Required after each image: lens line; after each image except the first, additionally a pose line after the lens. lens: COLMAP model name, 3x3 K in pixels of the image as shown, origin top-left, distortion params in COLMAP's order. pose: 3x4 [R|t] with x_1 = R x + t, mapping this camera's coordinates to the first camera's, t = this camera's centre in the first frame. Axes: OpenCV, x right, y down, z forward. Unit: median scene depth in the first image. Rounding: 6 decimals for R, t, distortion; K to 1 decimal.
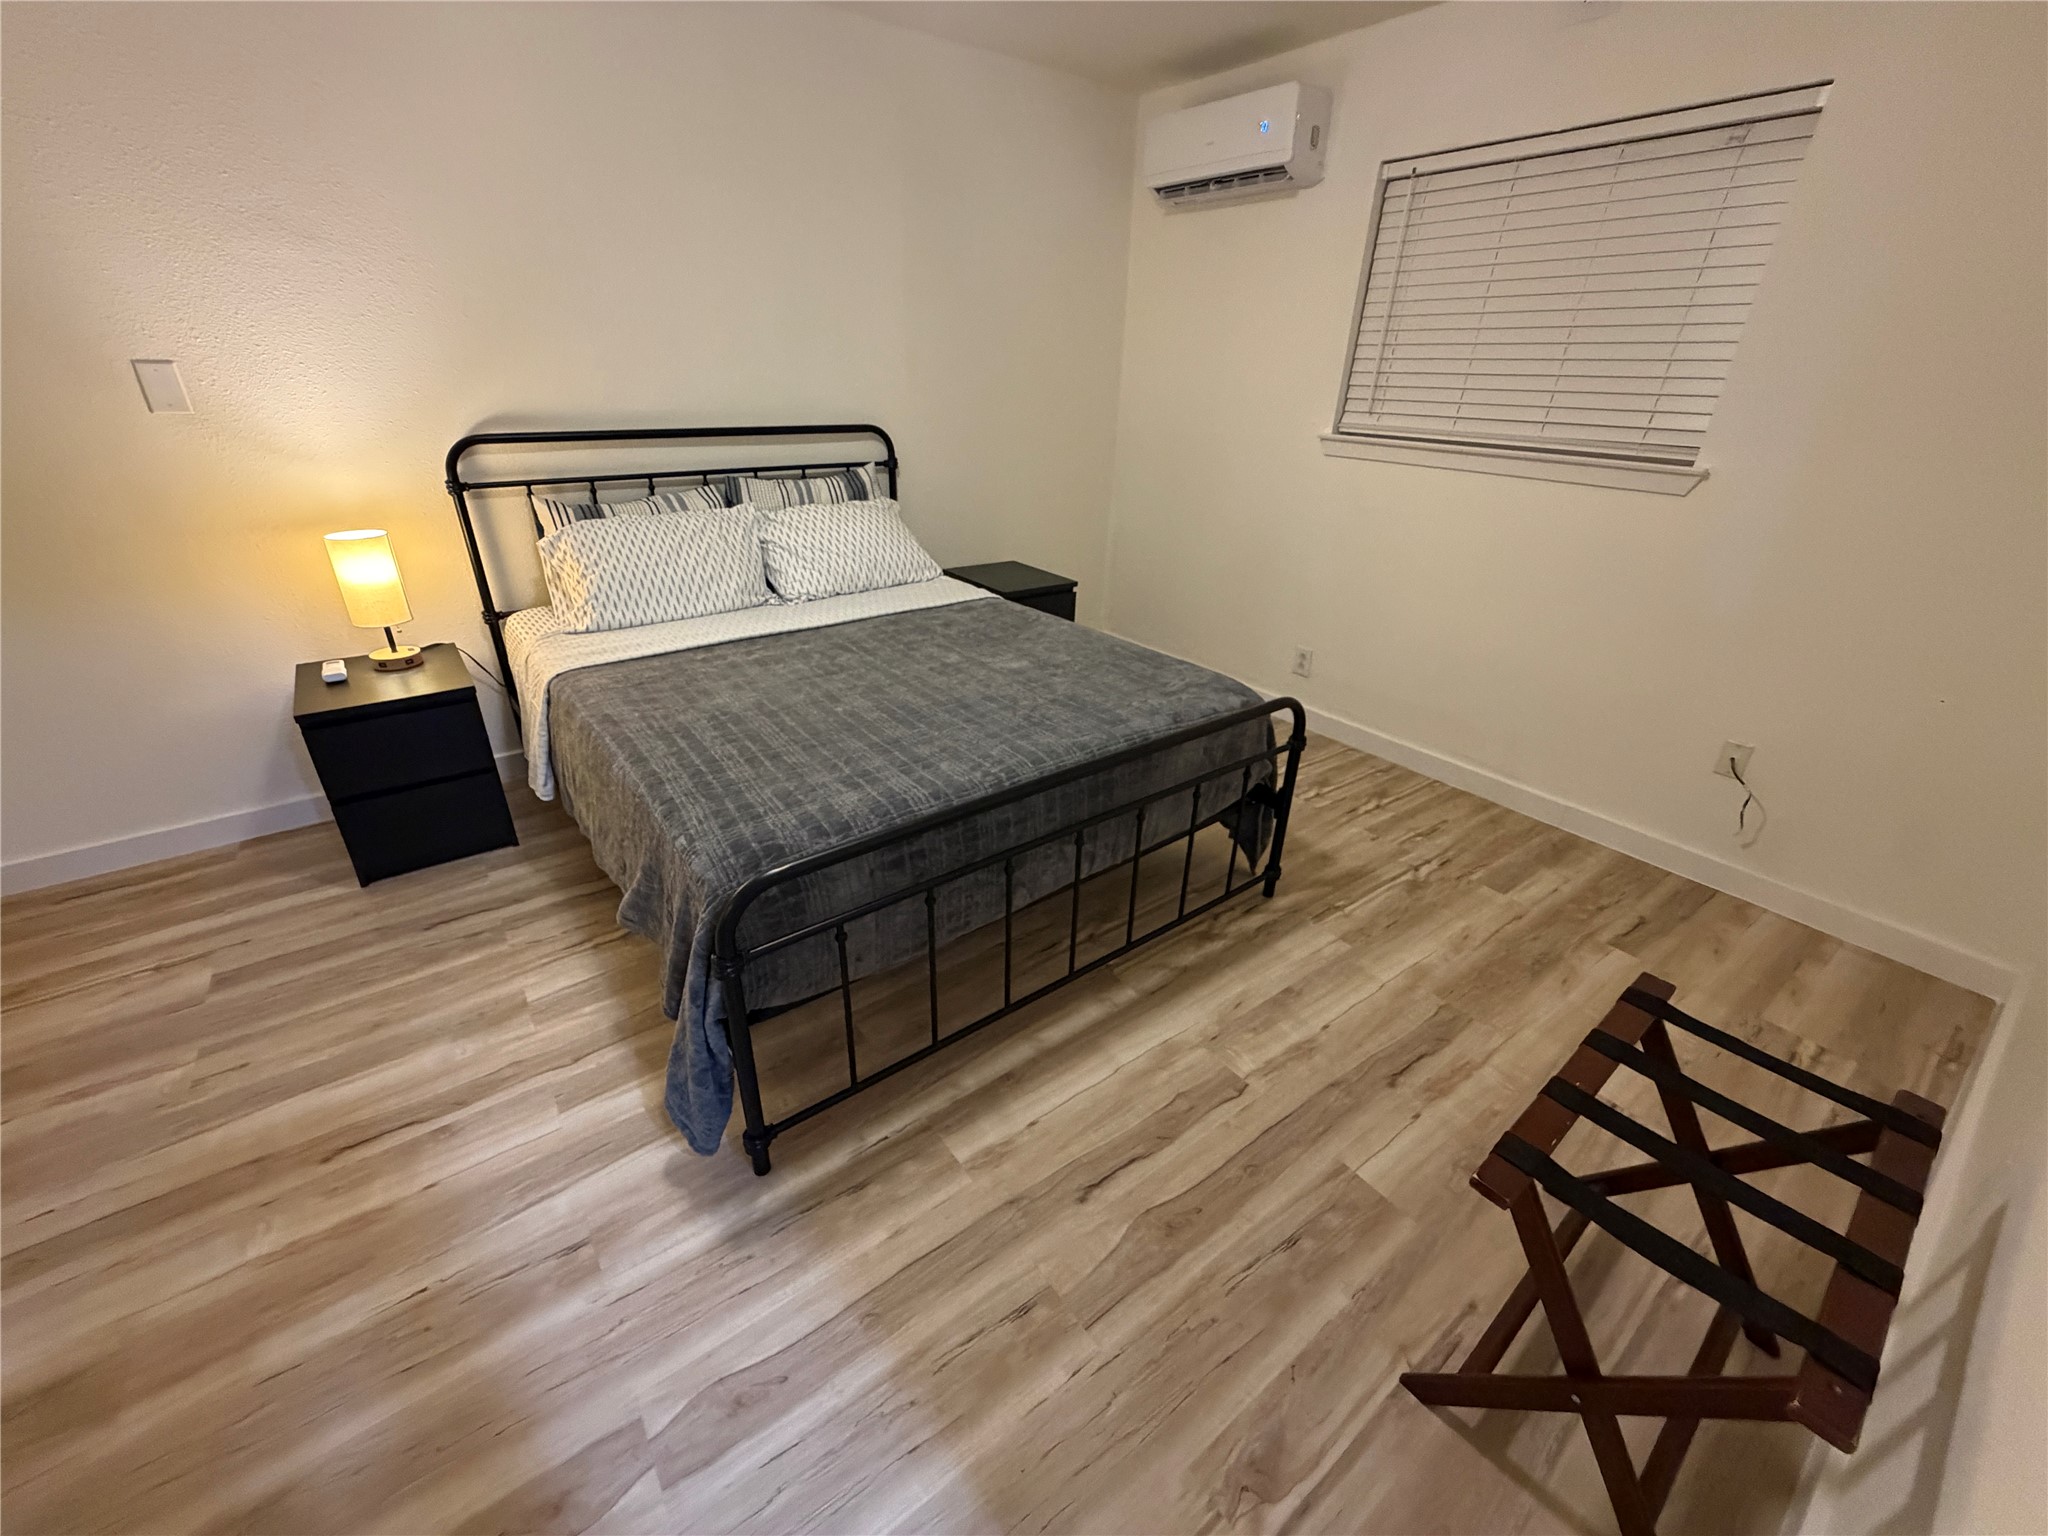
lens RADIAL K [[816.8, 0, 1018.0], [0, 816.8, 766.7], [0, 0, 1]] dist [-0.001270, 0.000592]
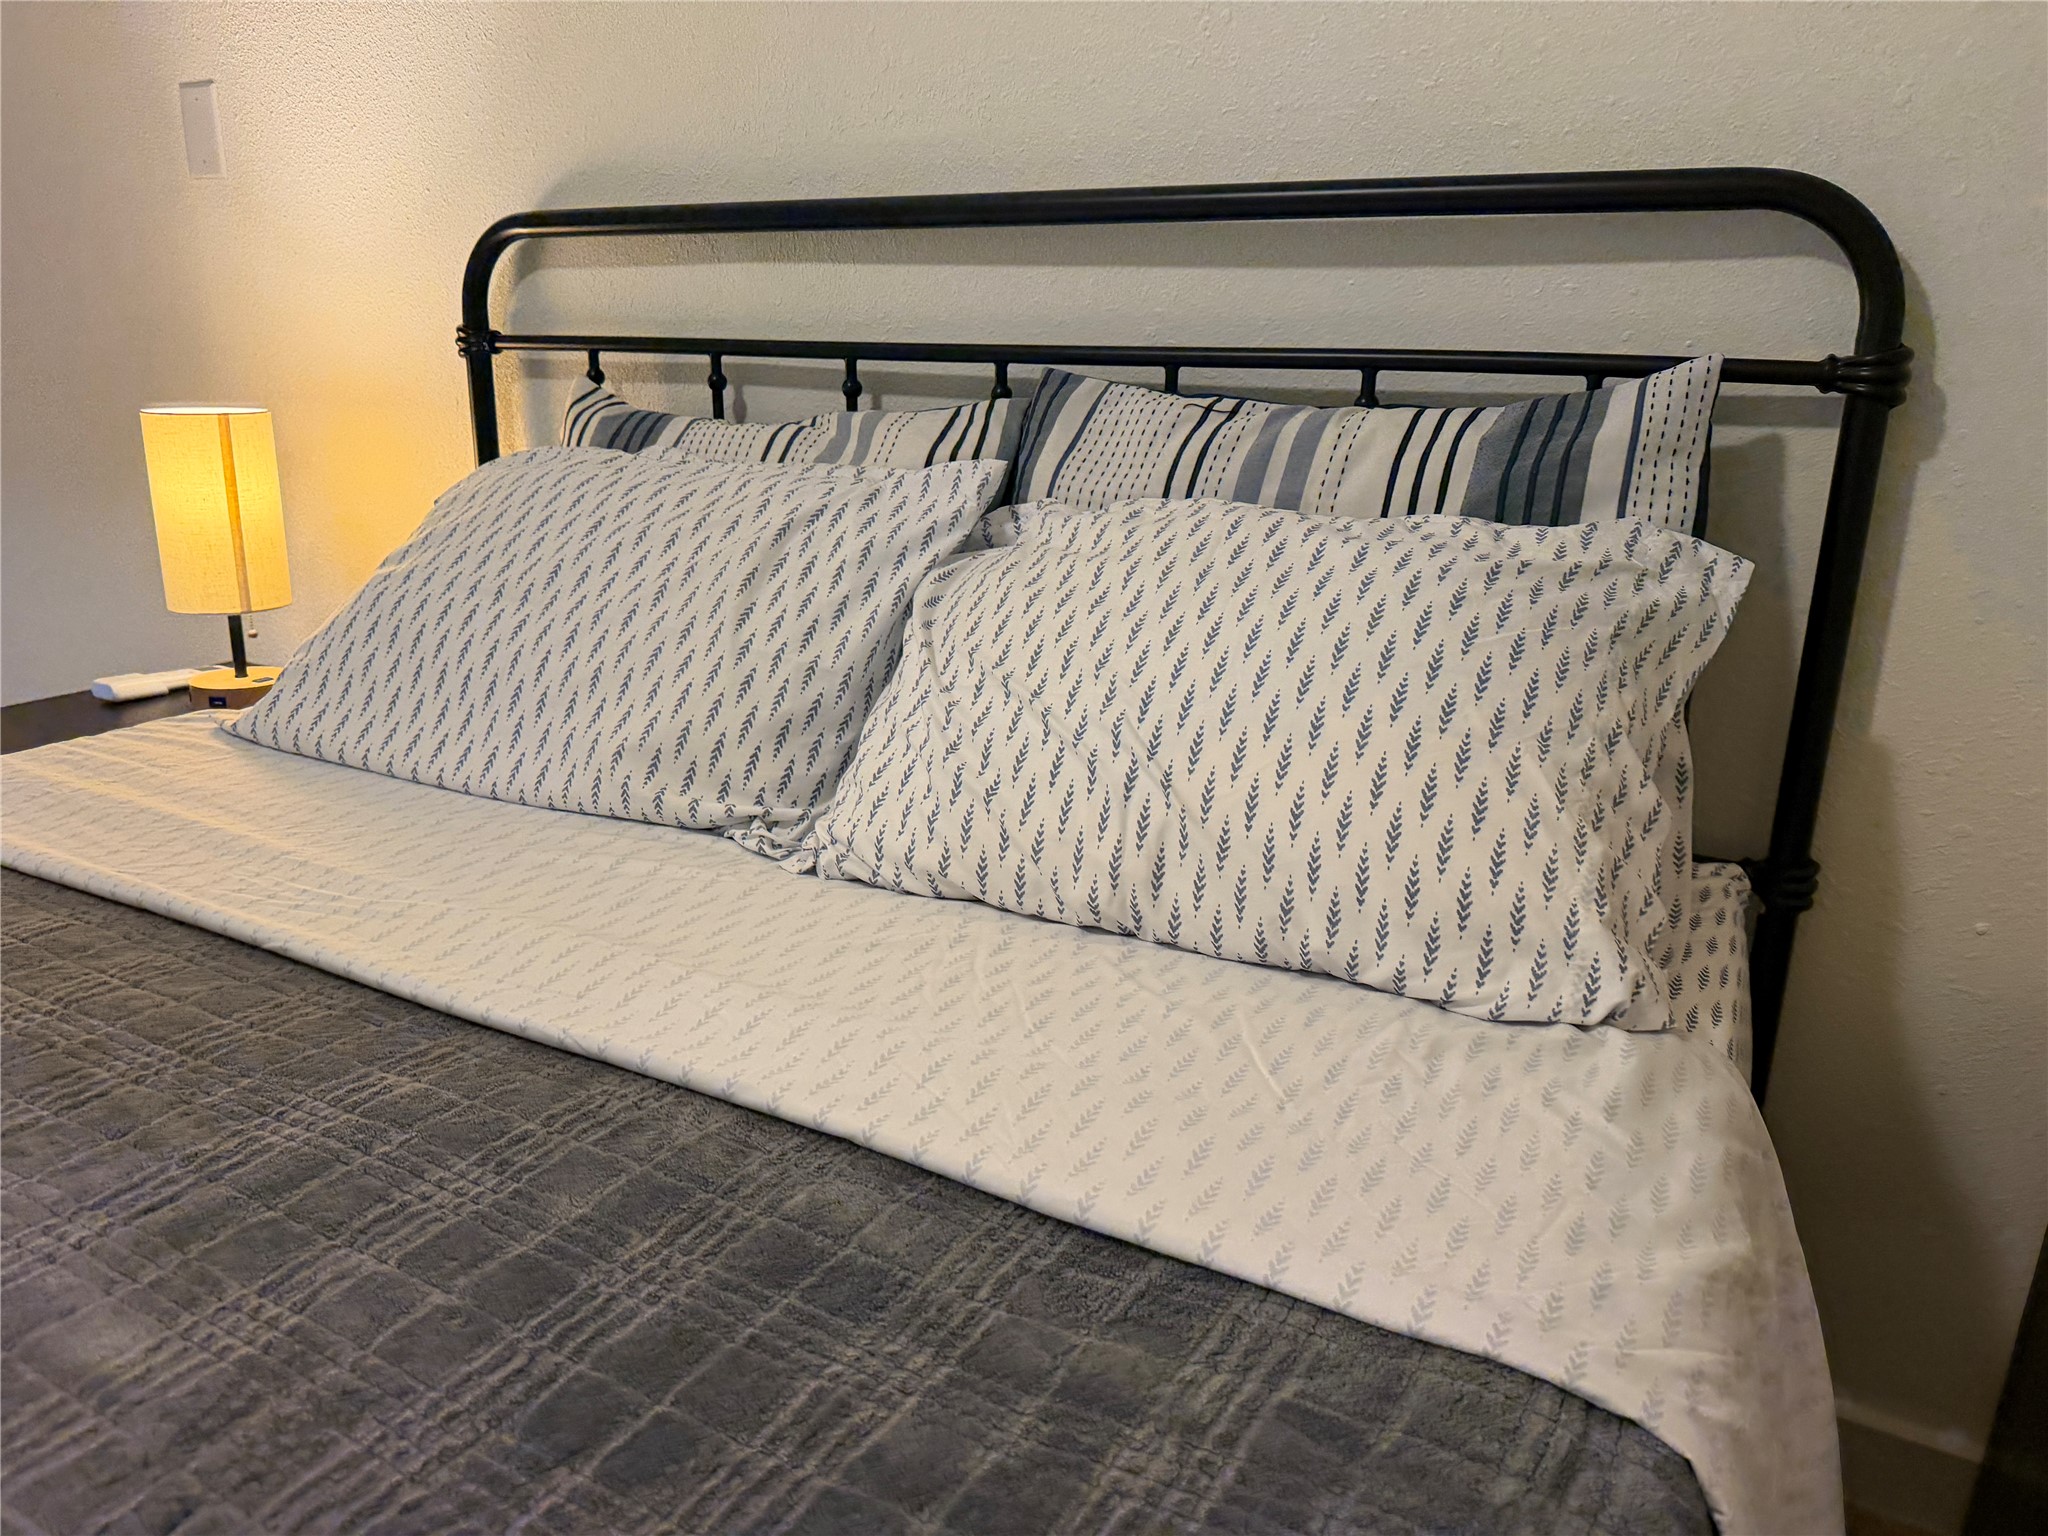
lens RADIAL K [[1438.2, 0, 1024.0], [0, 1438.2, 768.0], [0, 0, 1]] dist [0.072981, -0.107894]
pose [[0.403824, 0.249439, -0.880174, 0.097857], [-0.409956, 0.909442, 0.069646, -0.278807], [0.817840, 0.332708, 0.469514, 0.851868]]
